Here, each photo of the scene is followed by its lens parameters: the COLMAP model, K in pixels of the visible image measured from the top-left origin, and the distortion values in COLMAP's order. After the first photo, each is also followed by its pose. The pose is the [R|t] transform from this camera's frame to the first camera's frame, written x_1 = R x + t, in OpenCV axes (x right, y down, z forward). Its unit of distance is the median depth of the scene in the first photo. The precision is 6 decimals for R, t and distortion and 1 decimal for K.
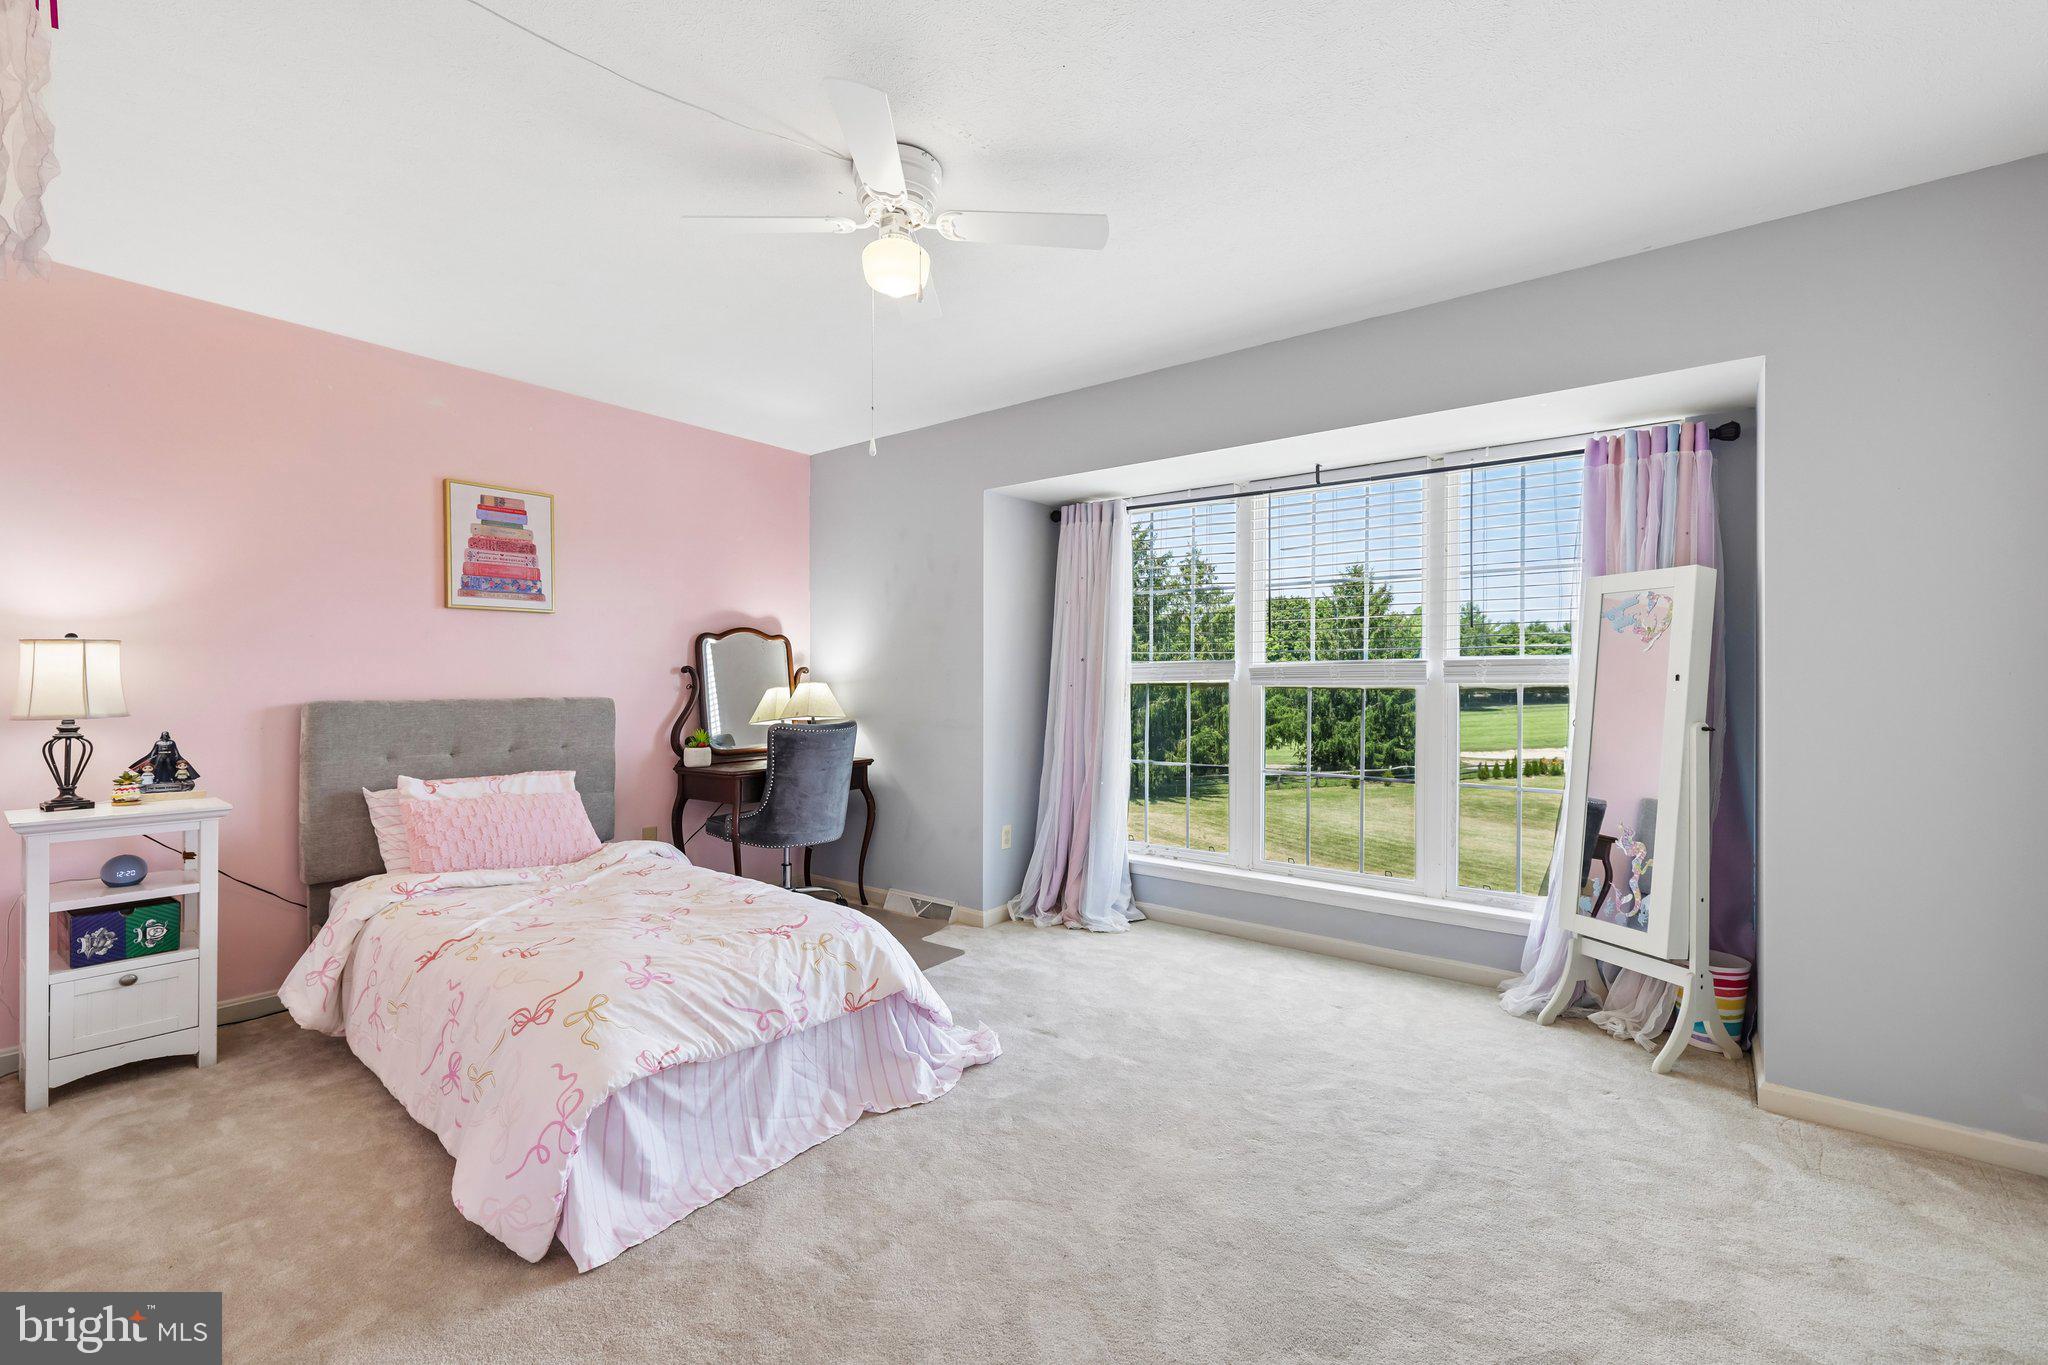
lens RADIAL K [[866.4, 0, 1015.8], [0, 866.4, 680.4], [0, 0, 1]] dist [0.011998, 0.000110]
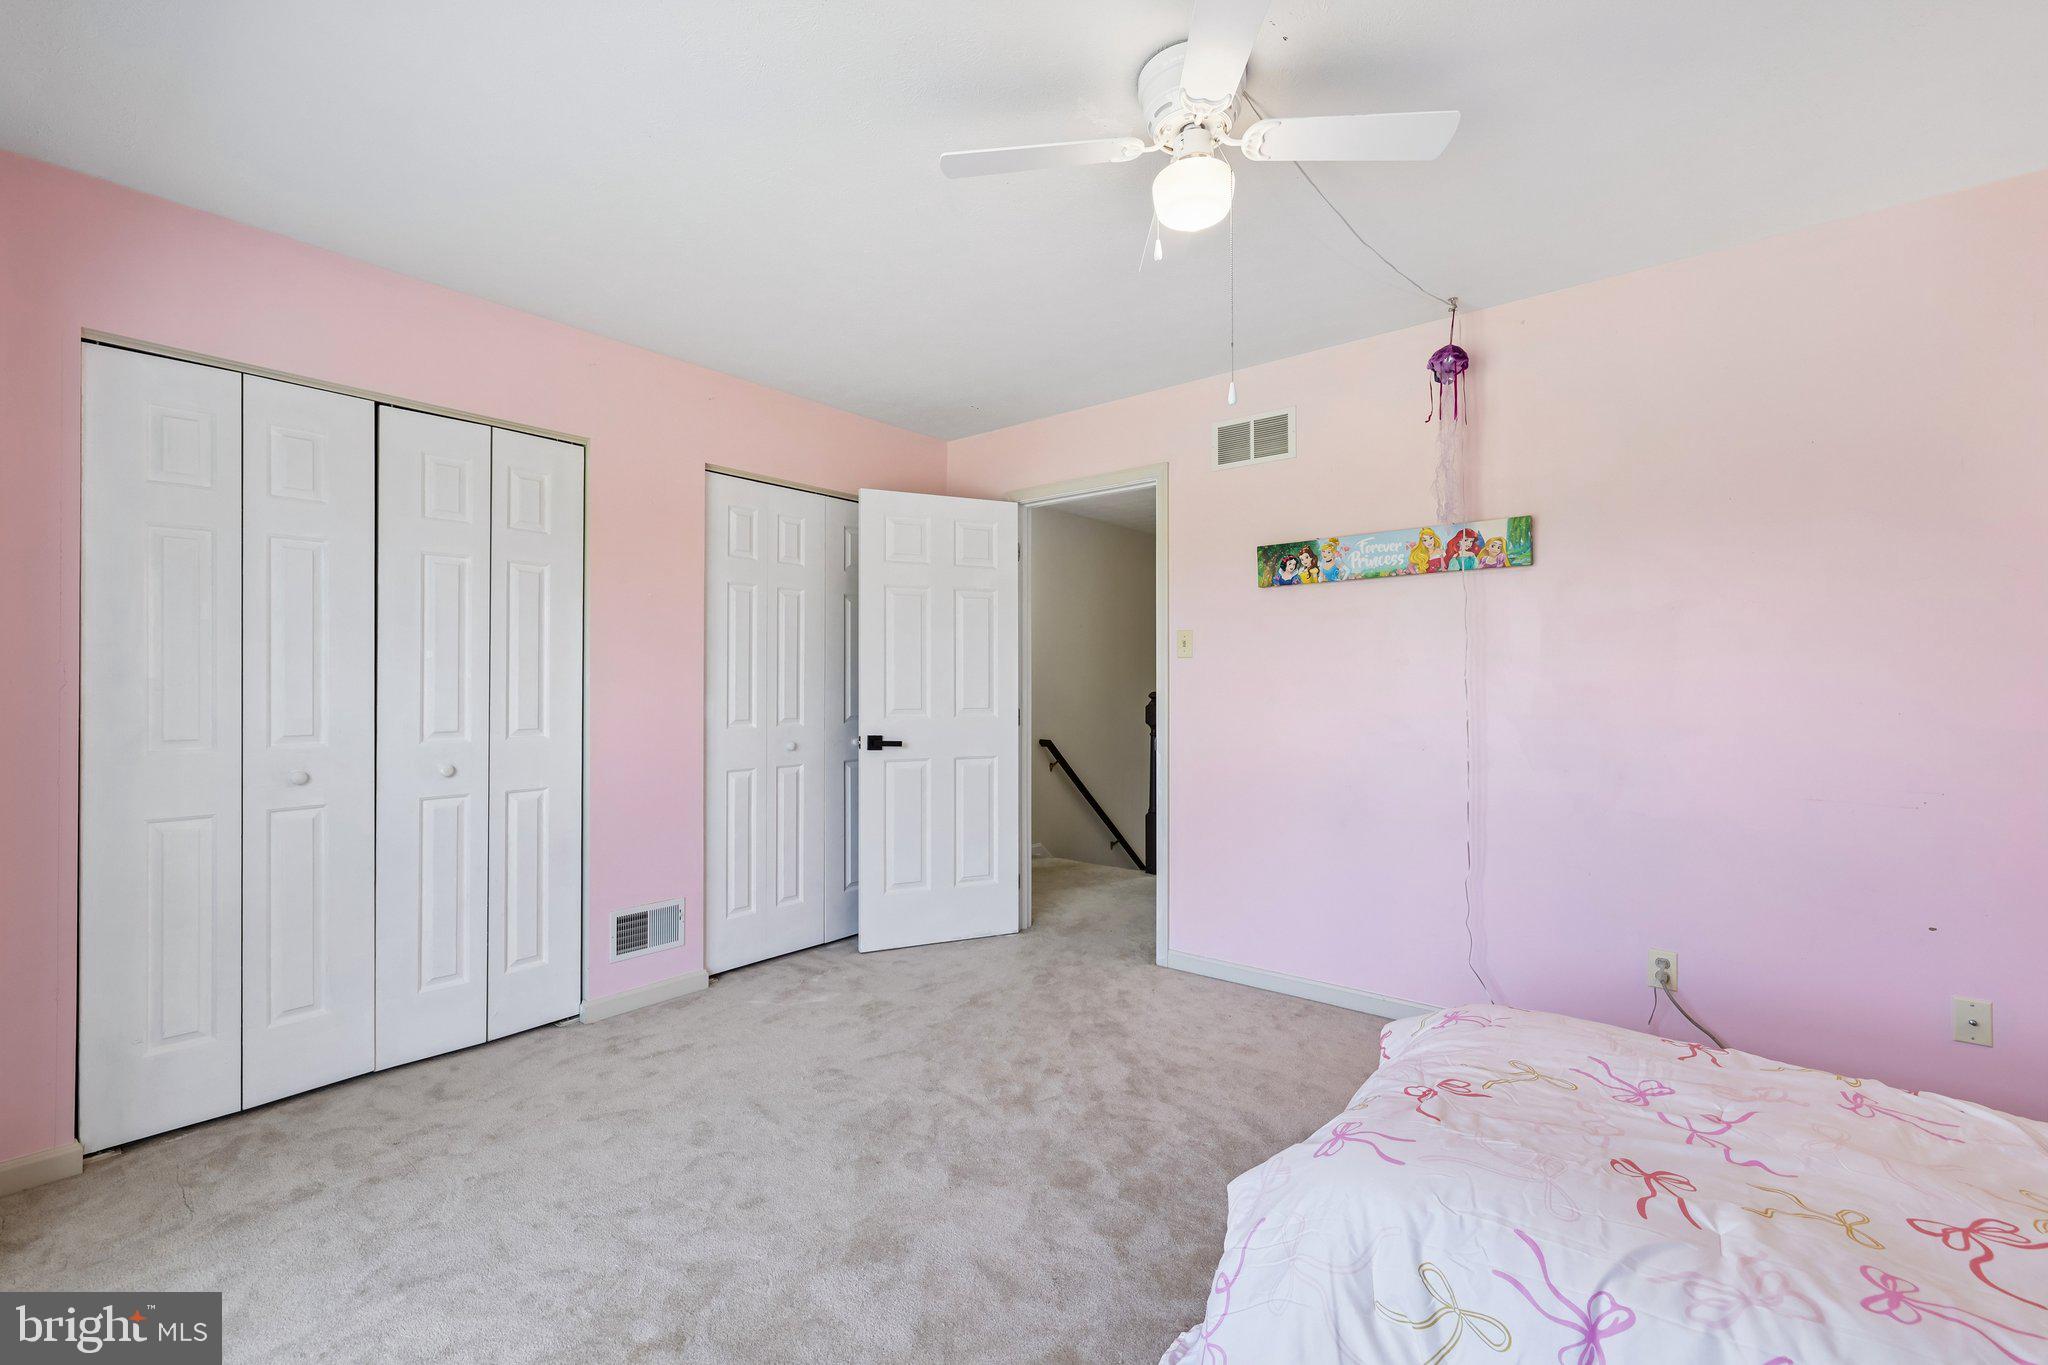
lens RADIAL K [[866.4, 0, 1015.8], [0, 866.4, 680.4], [0, 0, 1]] dist [0.011998, 0.000110]
pose [[-0.999703, -0.001614, 0.024314, 0.005789], [-0.001701, 0.999992, -0.003562, -0.003615], [-0.024308, -0.003602, -0.999698, 1.129776]]
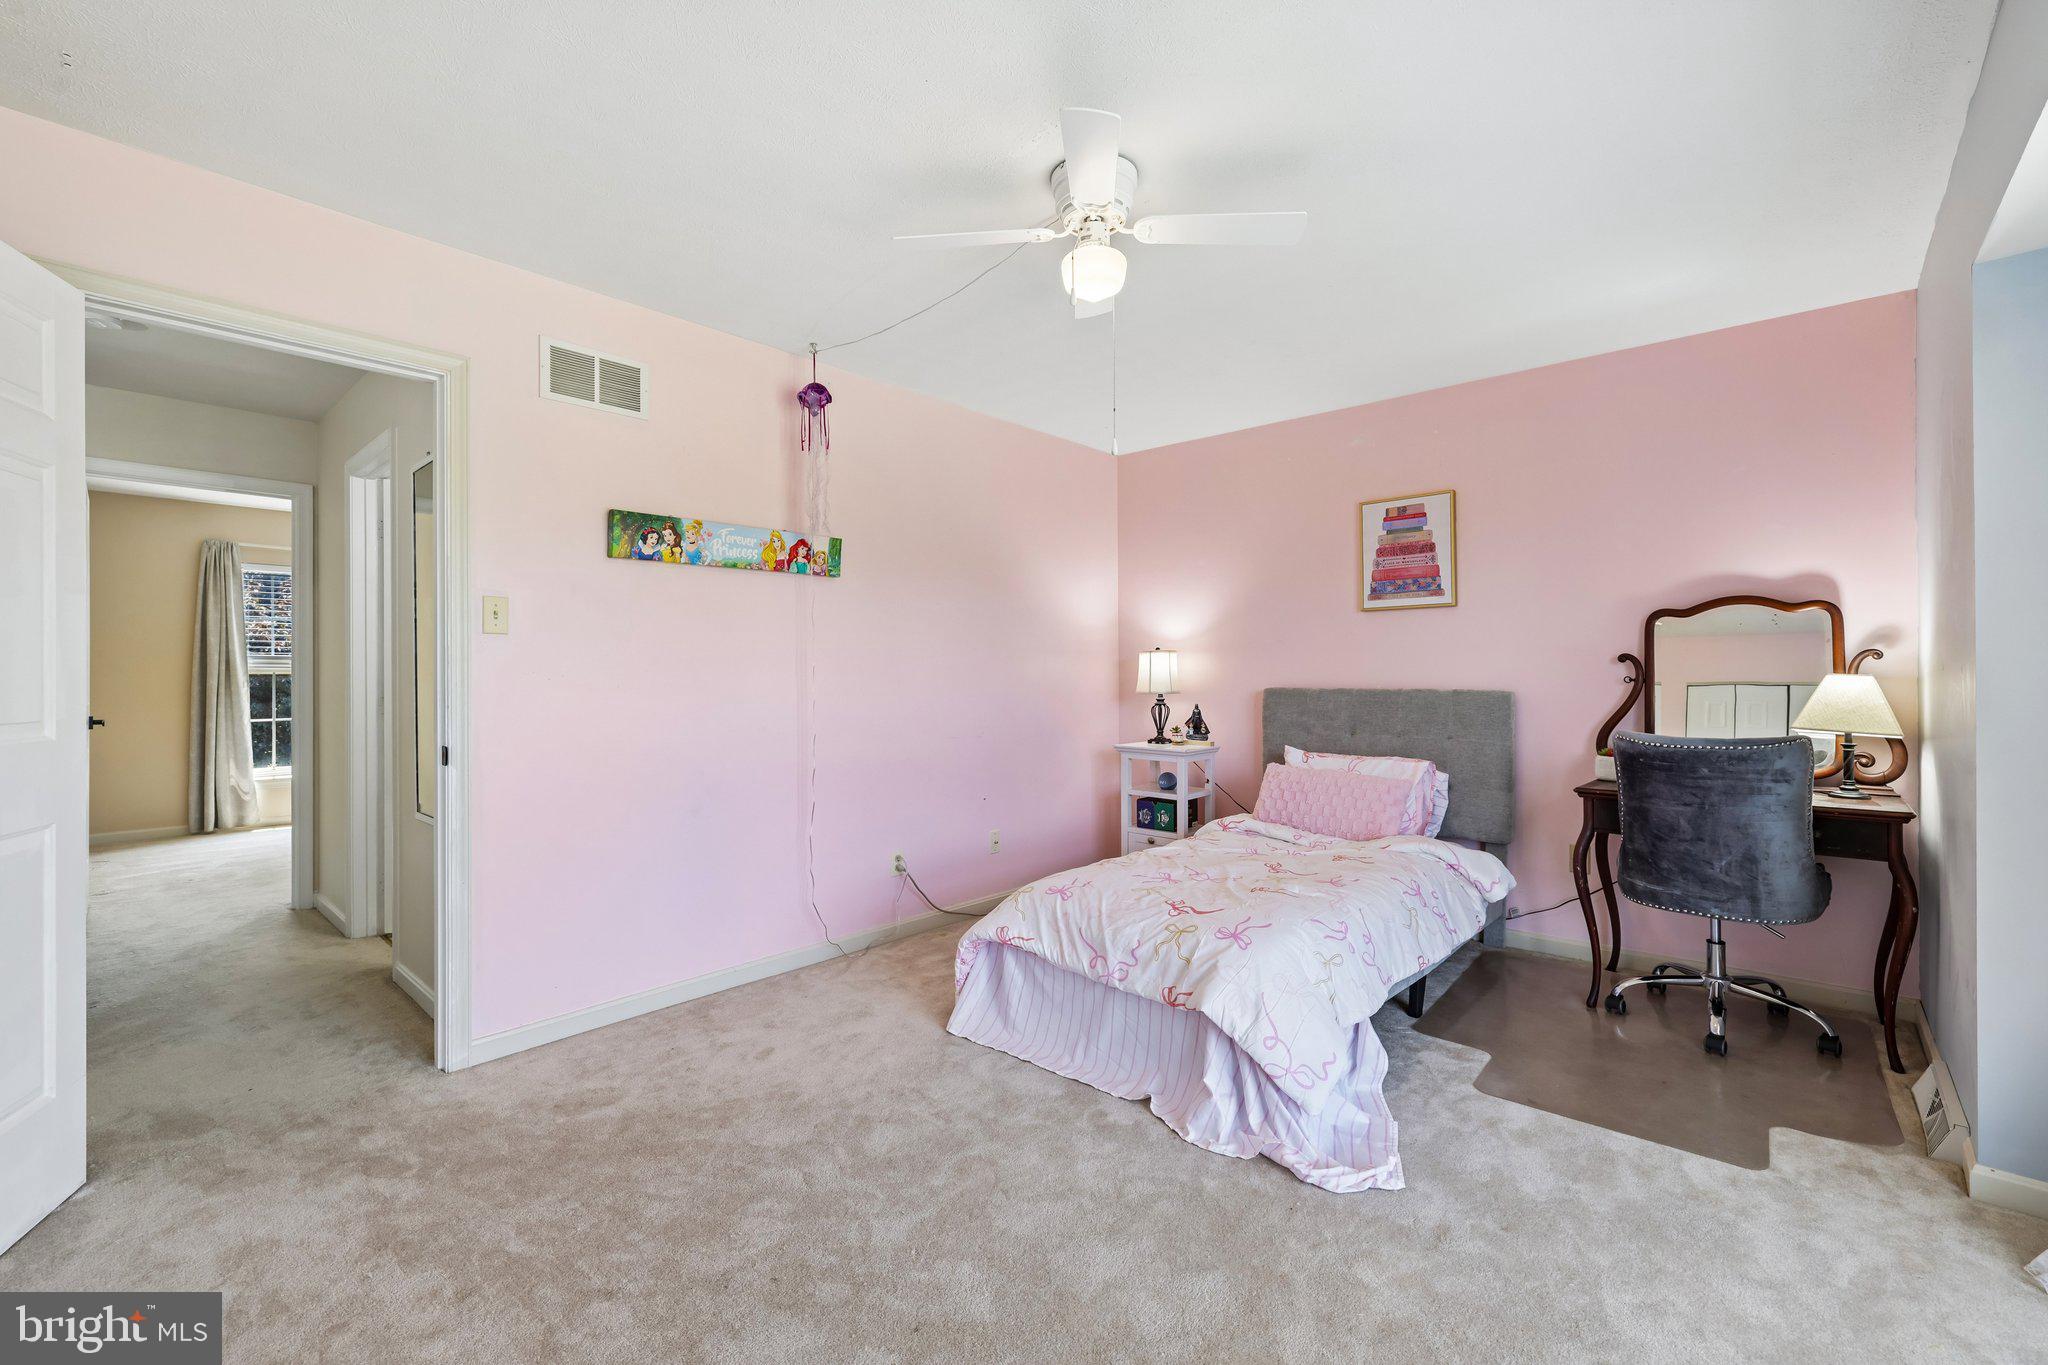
lens RADIAL K [[871.1, 0, 1011.2], [0, 871.1, 670.6], [0, 0, 1]] dist [0.003185, 0.000379]
pose [[-0.077755, -0.004935, -0.996960, 0.555262], [0.001592, 0.999986, -0.005074, 0.002125], [0.996971, -0.001982, -0.077746, 0.605246]]
